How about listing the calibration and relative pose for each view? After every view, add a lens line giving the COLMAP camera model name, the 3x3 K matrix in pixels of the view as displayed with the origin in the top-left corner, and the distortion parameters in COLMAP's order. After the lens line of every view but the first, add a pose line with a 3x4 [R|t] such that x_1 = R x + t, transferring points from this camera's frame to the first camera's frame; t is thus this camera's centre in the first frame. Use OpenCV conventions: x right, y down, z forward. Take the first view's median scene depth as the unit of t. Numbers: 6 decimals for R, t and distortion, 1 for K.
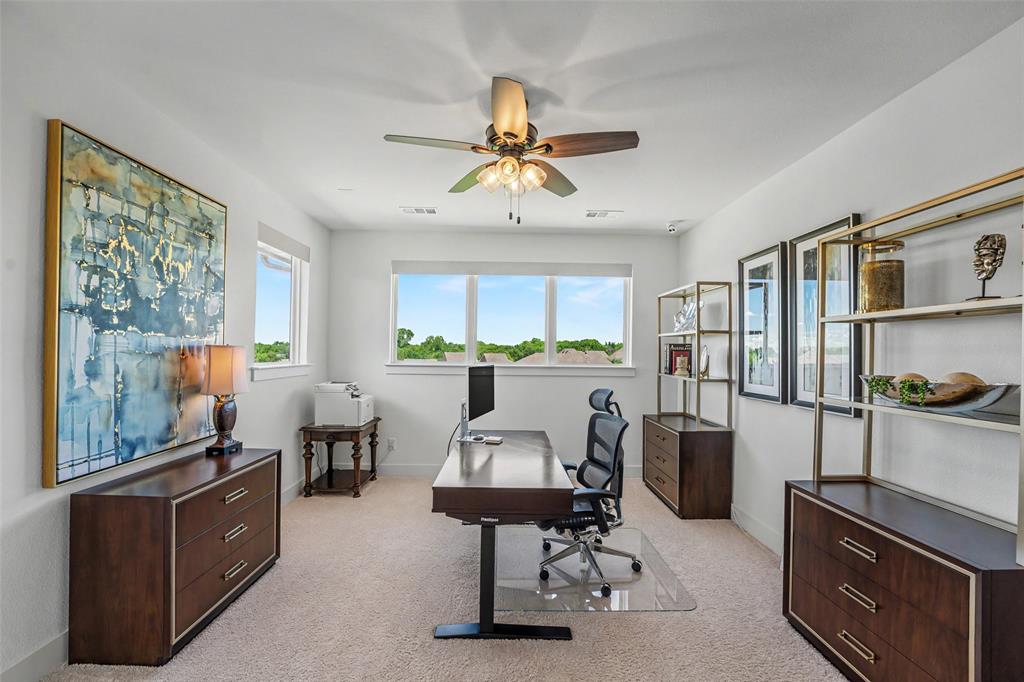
lens RADIAL K [[419.9, 0, 511.4], [0, 419.9, 346.3], [0, 0, 1]] dist [-0.004220, 0.000247]
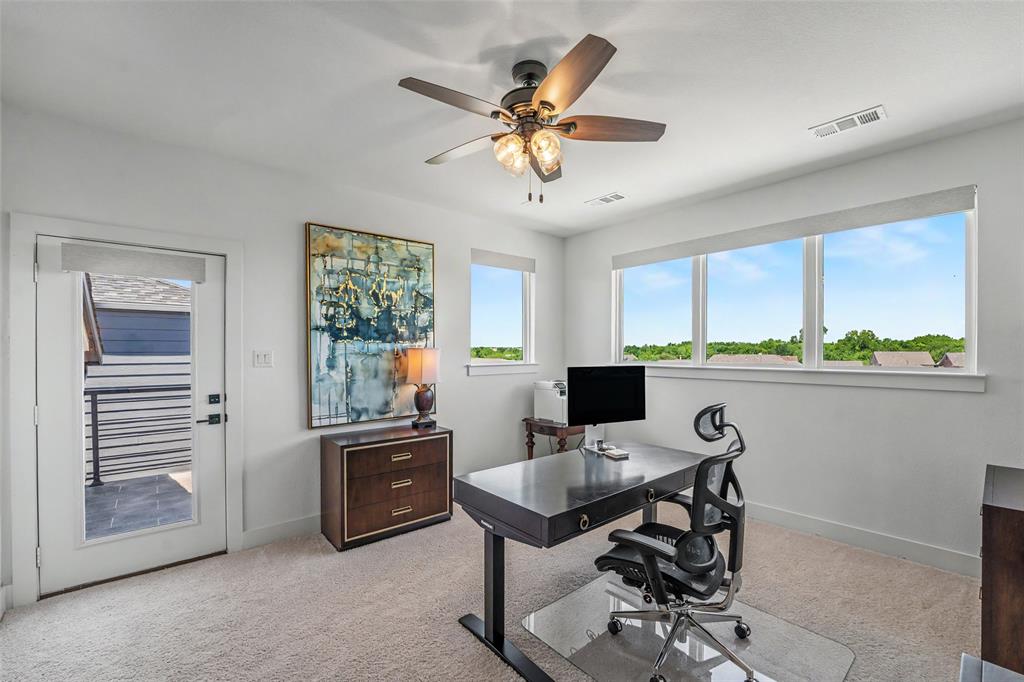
lens RADIAL K [[436.4, 0, 511.9], [0, 436.4, 351.6], [0, 0, 1]] dist [0.002931, 0.000072]
pose [[0.635589, -0.011988, -0.771935, 0.672413], [0.019545, 0.999809, 0.000566, 0.016465], [0.771780, -0.015447, 0.635702, 0.369874]]
